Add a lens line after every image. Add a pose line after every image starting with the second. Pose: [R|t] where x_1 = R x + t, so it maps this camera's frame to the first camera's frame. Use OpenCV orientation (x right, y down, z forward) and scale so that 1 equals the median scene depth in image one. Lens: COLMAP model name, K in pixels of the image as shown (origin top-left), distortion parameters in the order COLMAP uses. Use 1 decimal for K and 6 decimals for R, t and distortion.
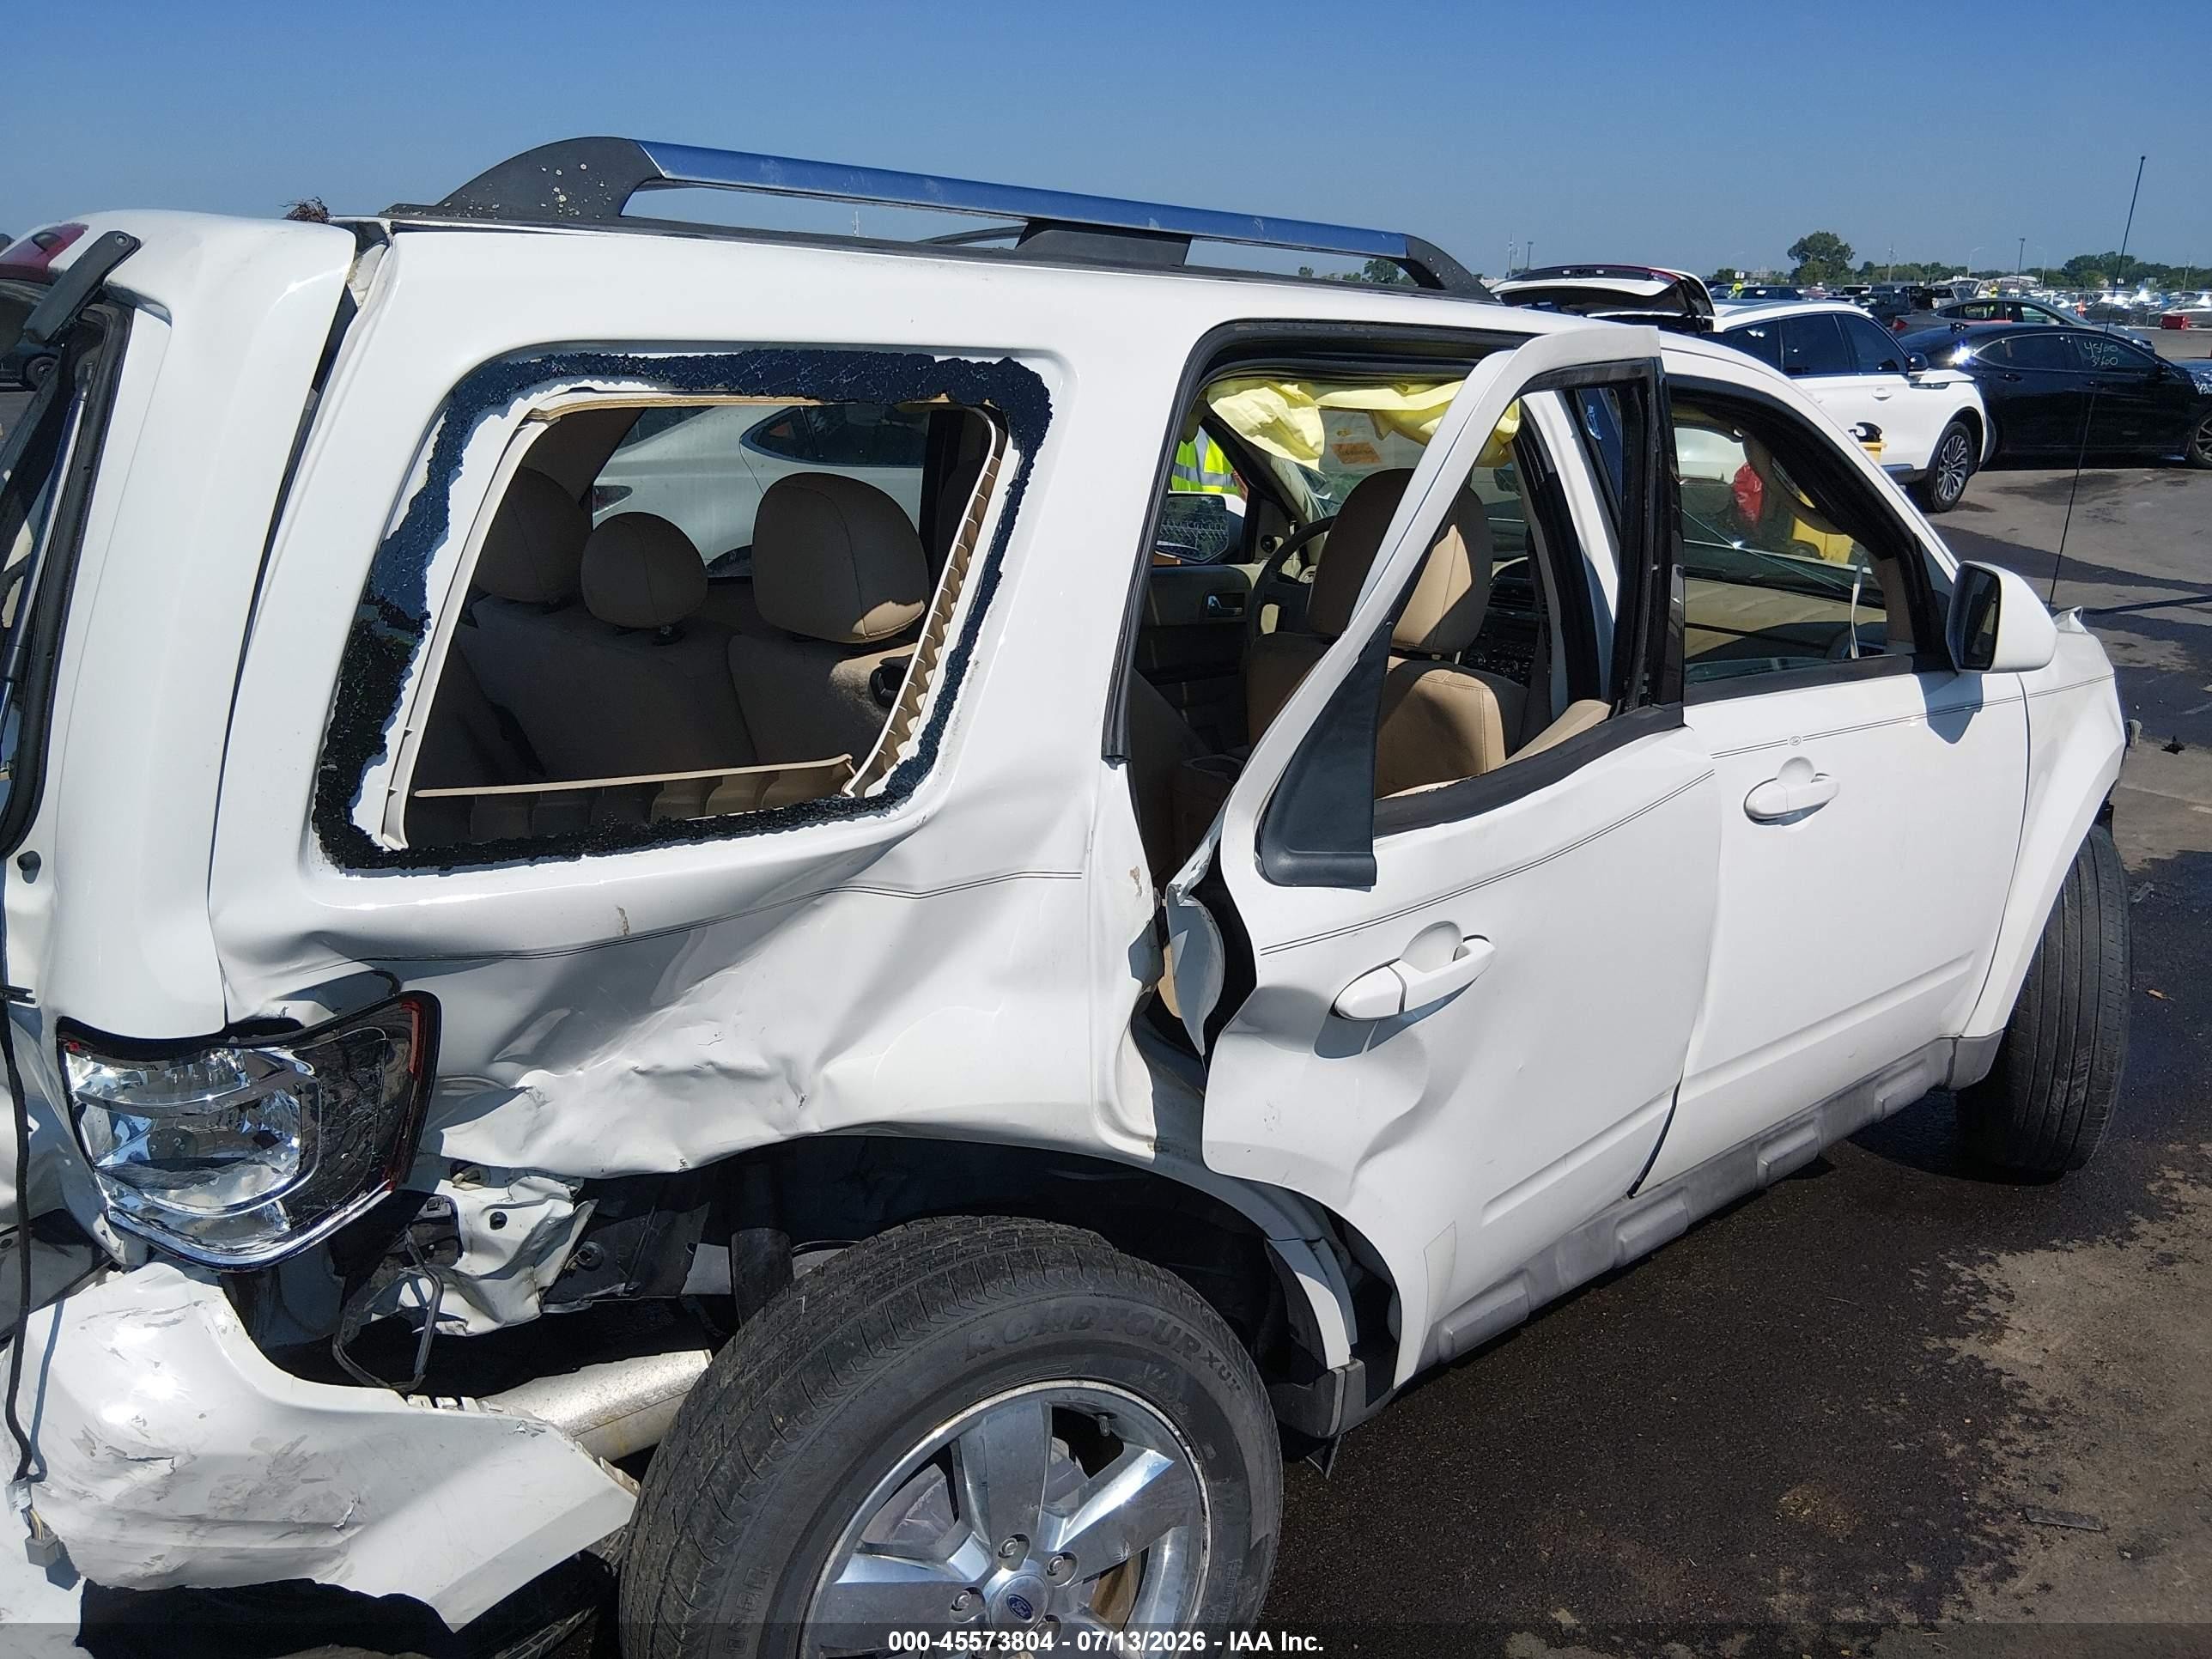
lens RADIAL K [[1668.3, 0, 1148.5], [0, 1668.3, 832.7], [0, 0, 1]] dist [0.114608, -0.216724]
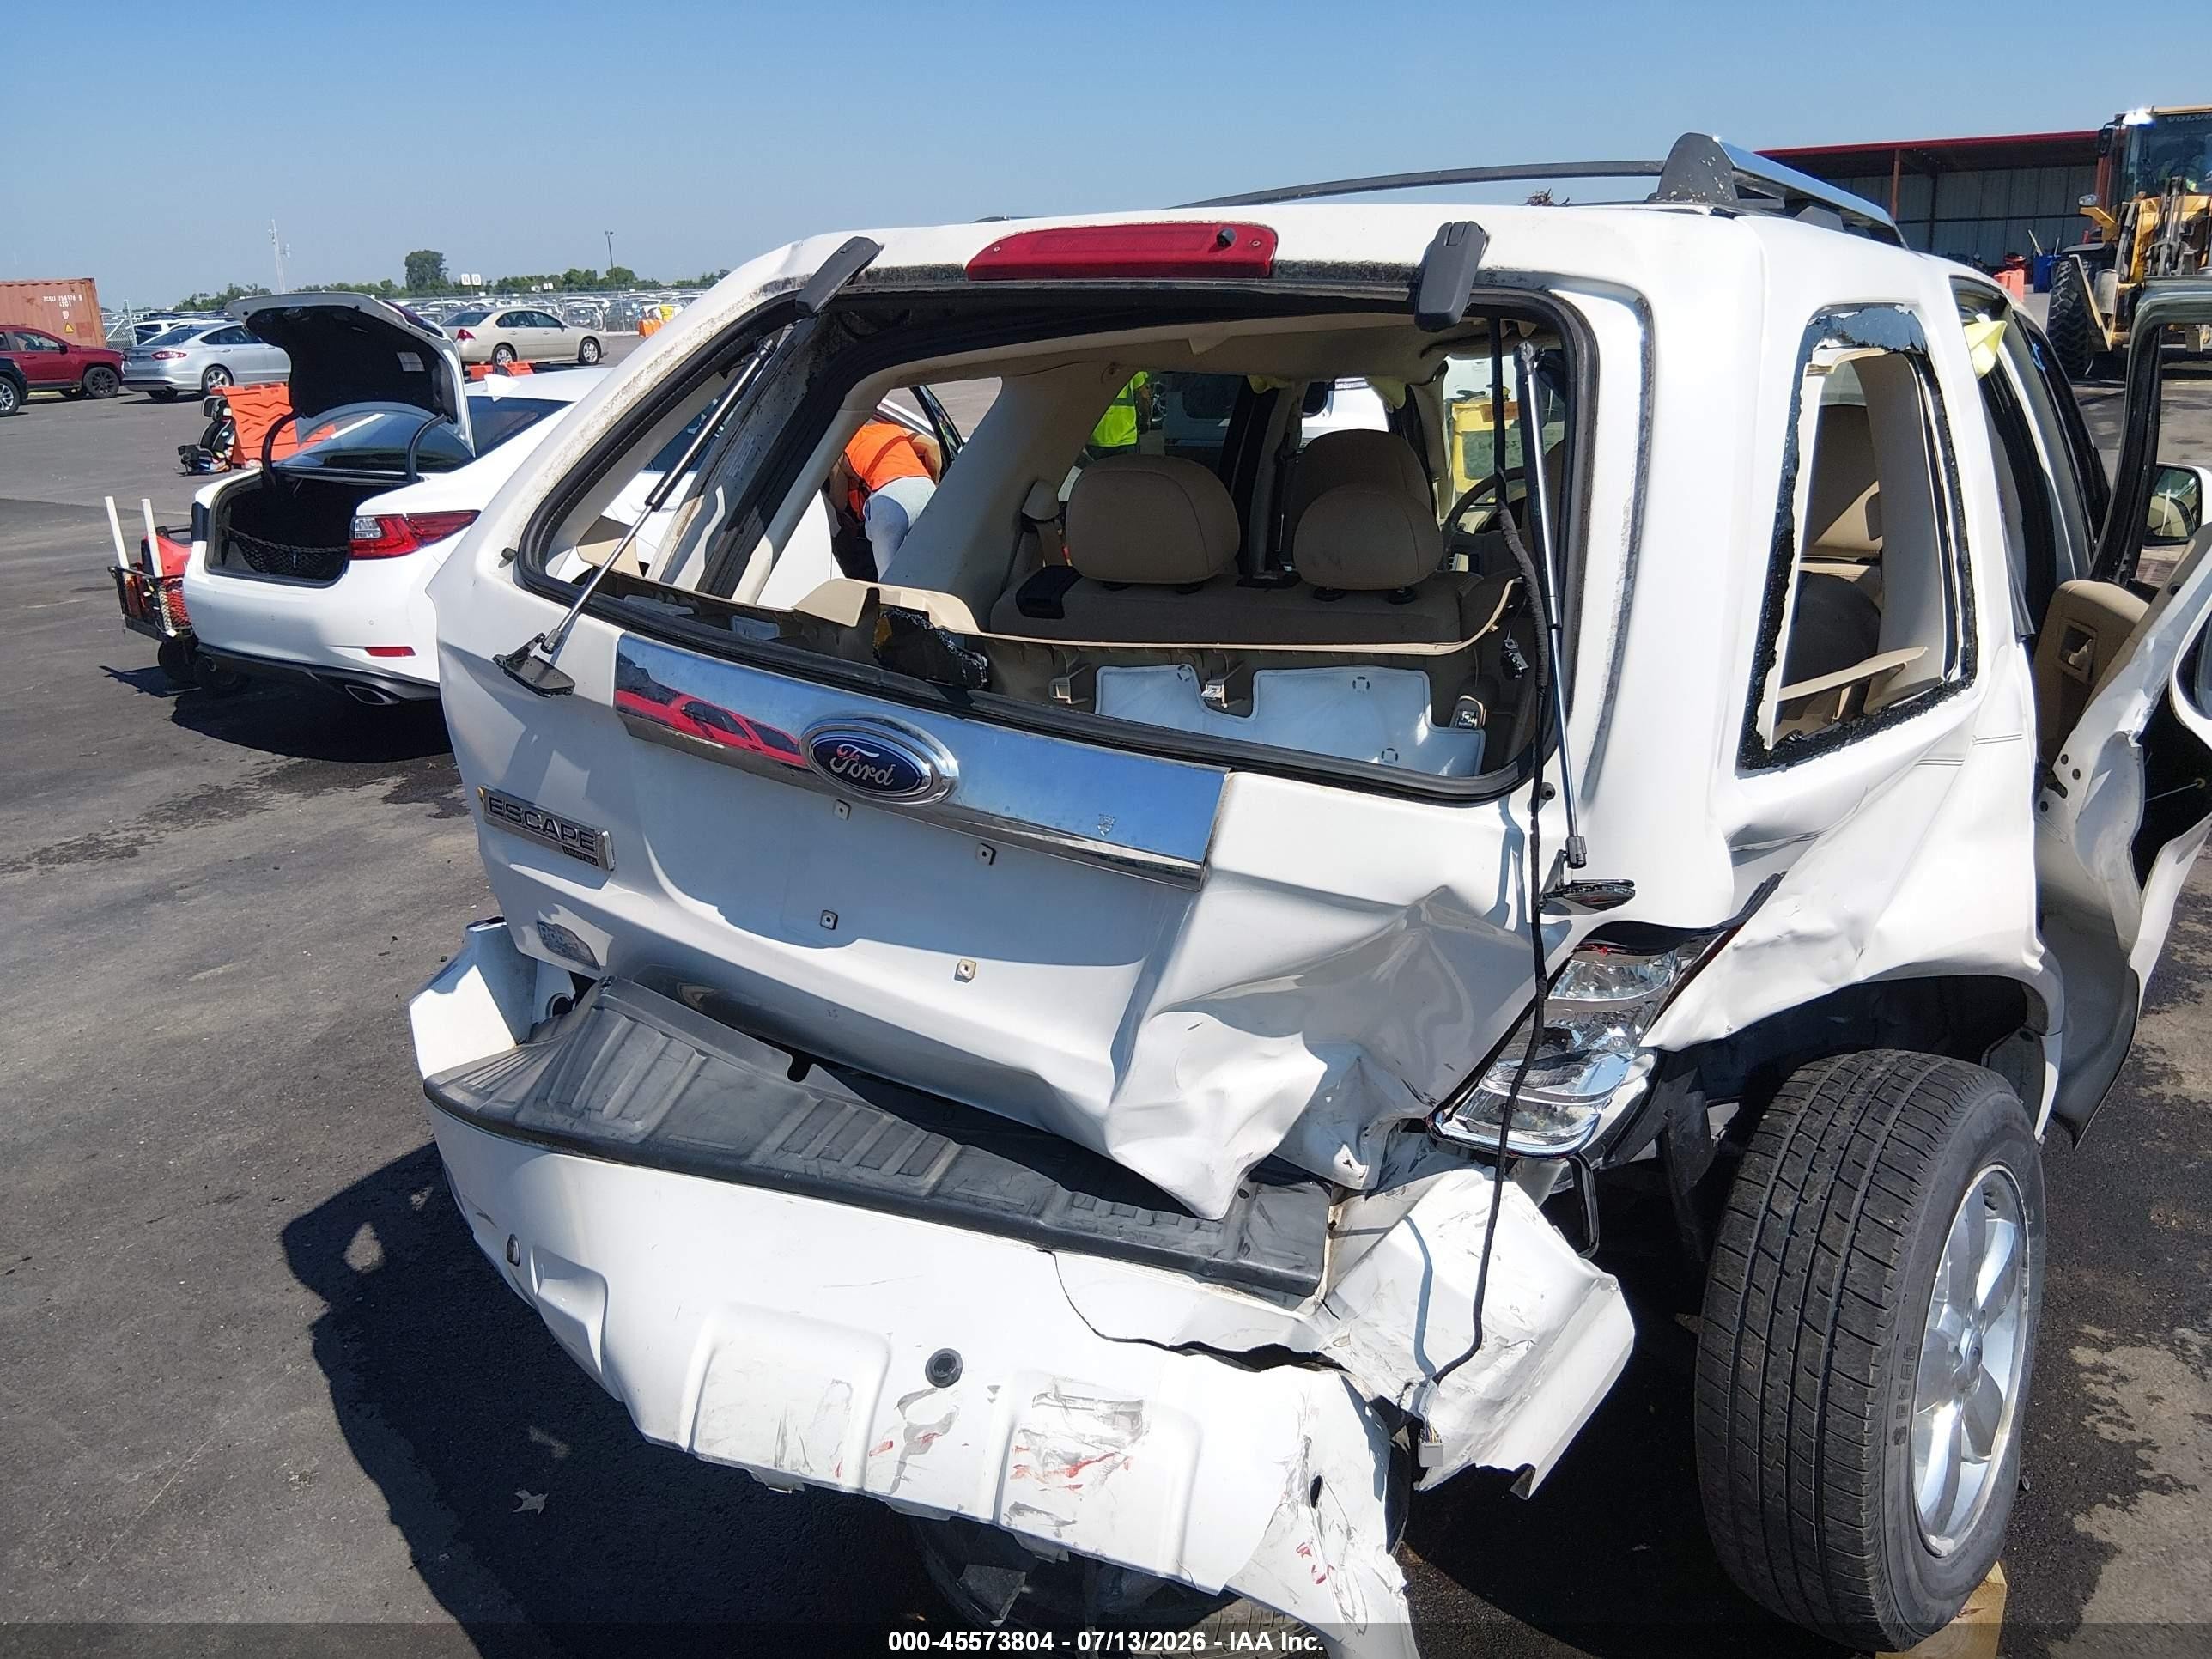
lens RADIAL K [[1668.3, 0, 1148.5], [0, 1668.3, 832.7], [0, 0, 1]] dist [0.114608, -0.216724]
pose [[0.952885, -0.124673, 0.276528, -0.960752], [0.123762, 0.992094, 0.020813, -0.009524], [-0.276936, 0.014391, 0.960780, 0.002802]]
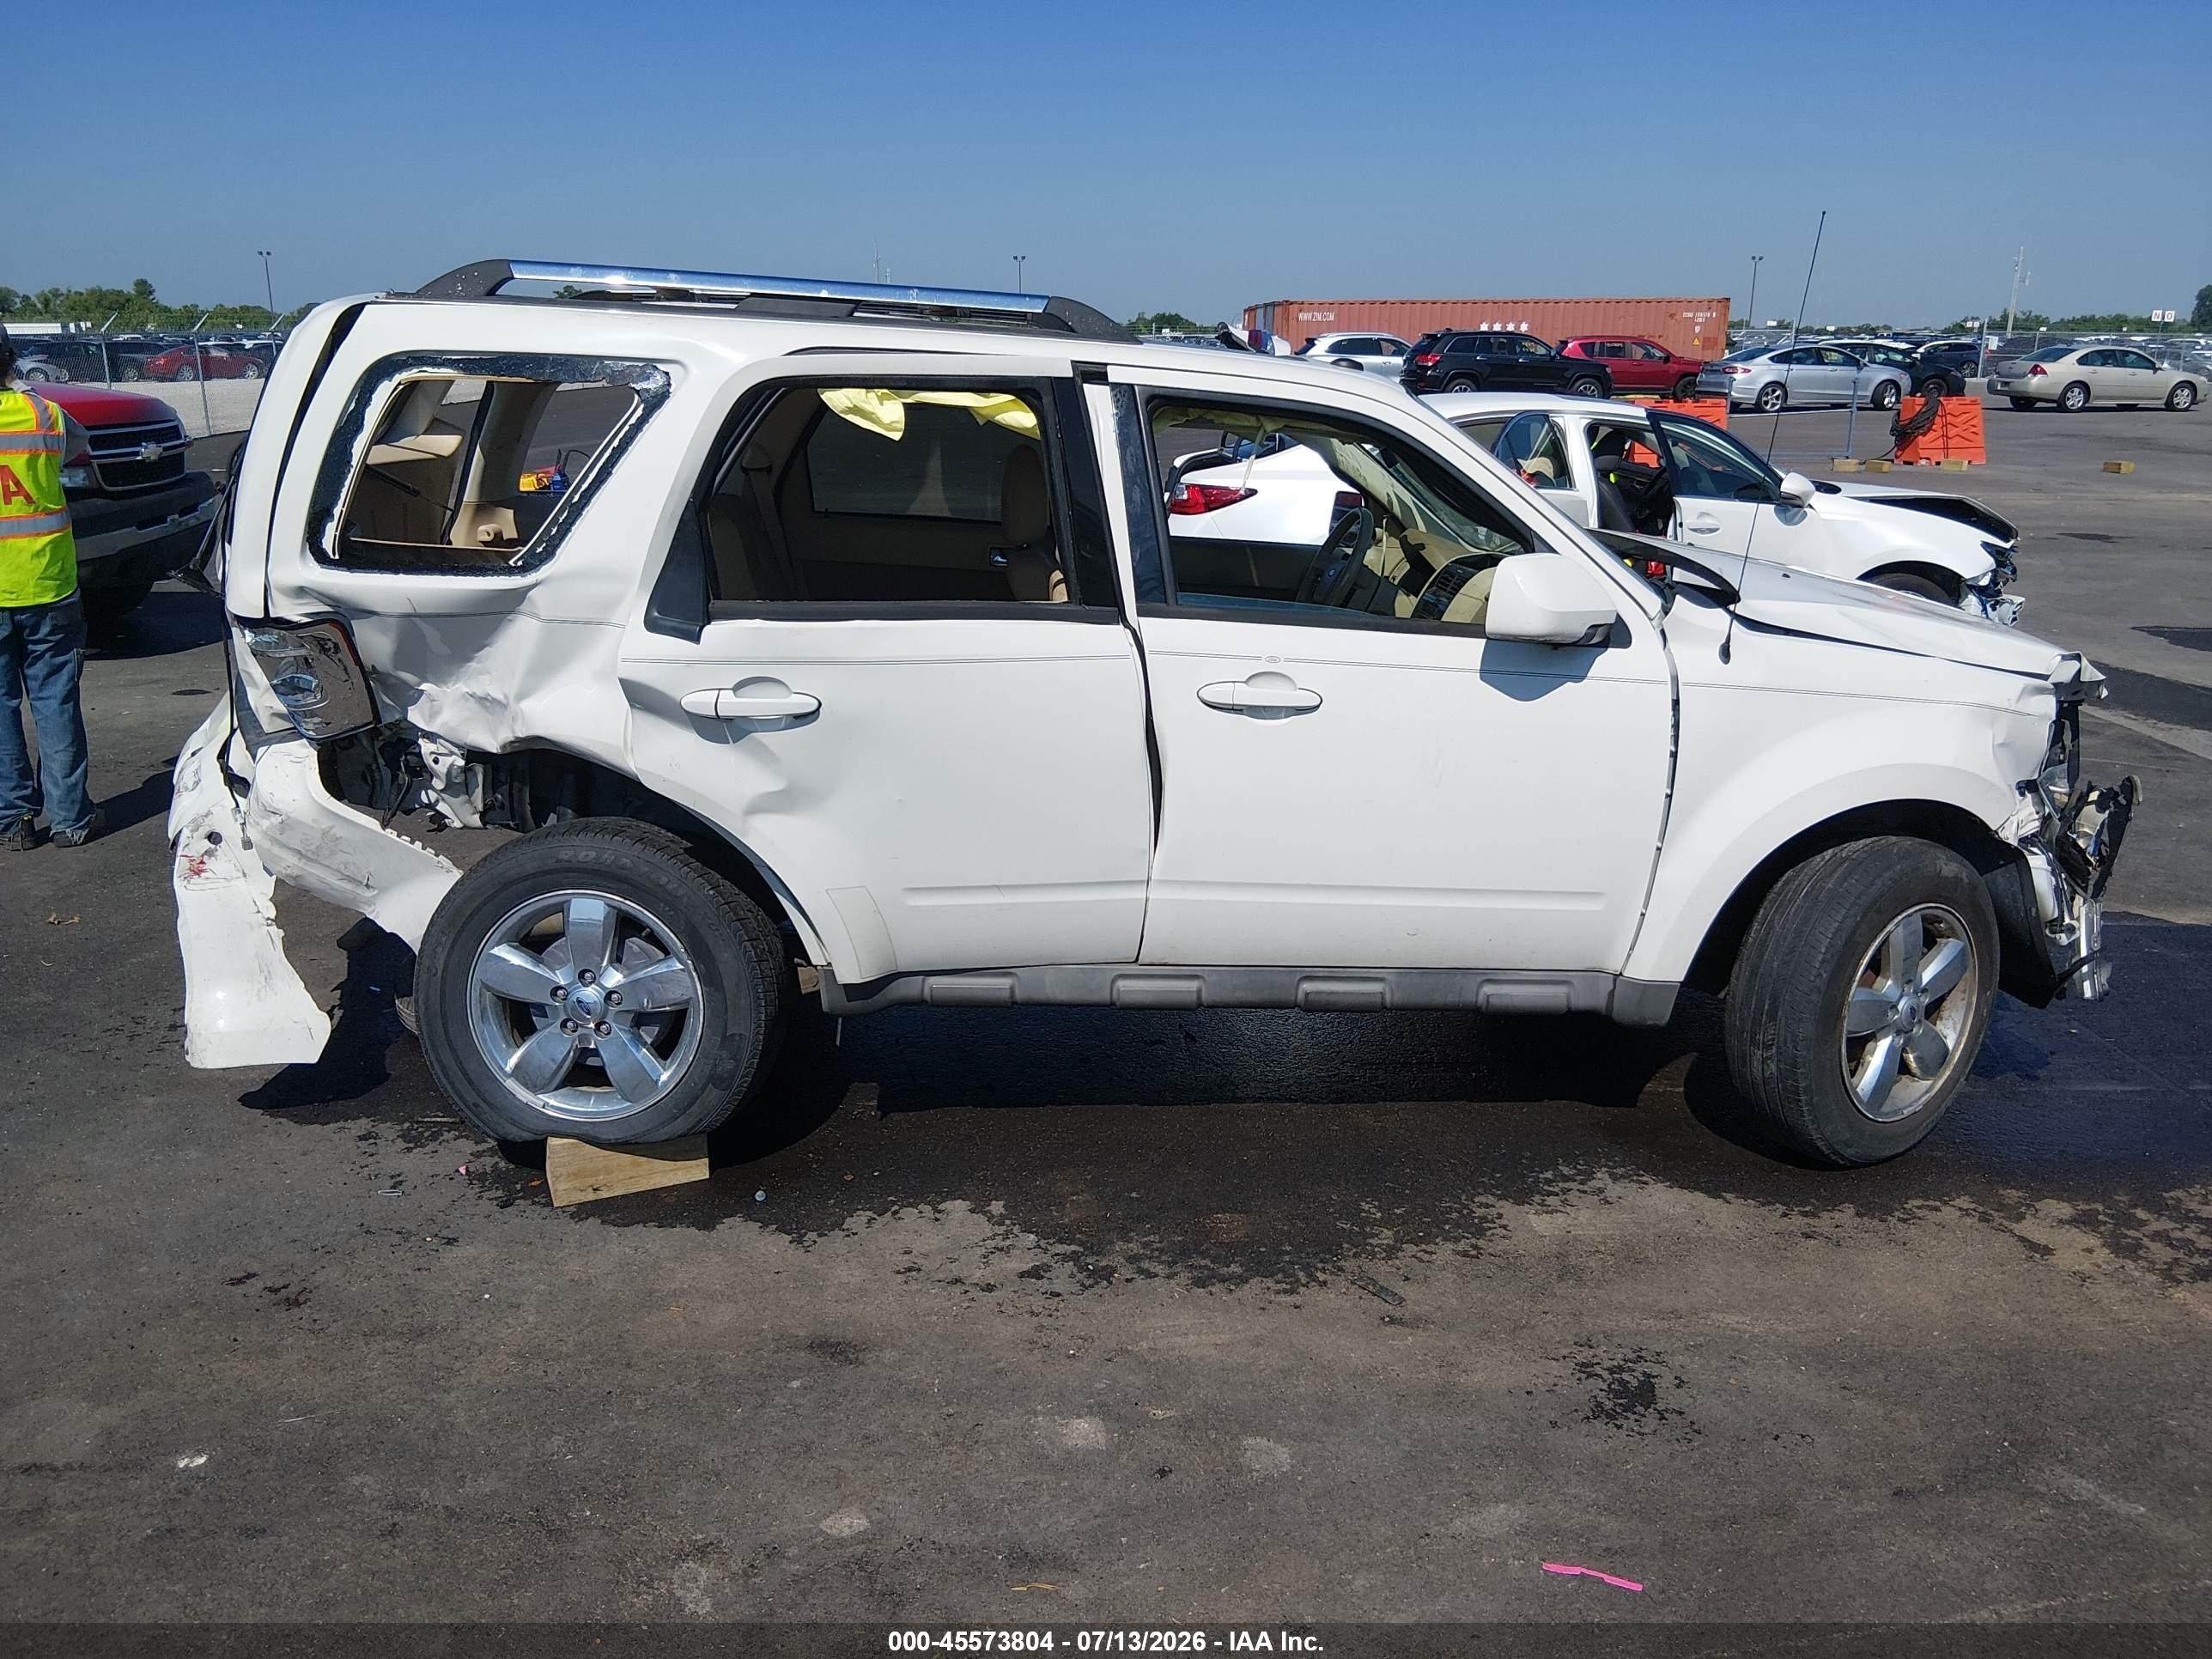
lens RADIAL K [[1668.3, 0, 1148.5], [0, 1668.3, 832.7], [0, 0, 1]] dist [0.114608, -0.216724]
pose [[0.810735, 0.169351, -0.560383, 1.558438], [-0.181906, 0.982734, 0.033817, 0.082289], [0.556435, 0.074521, 0.827543, -0.263261]]
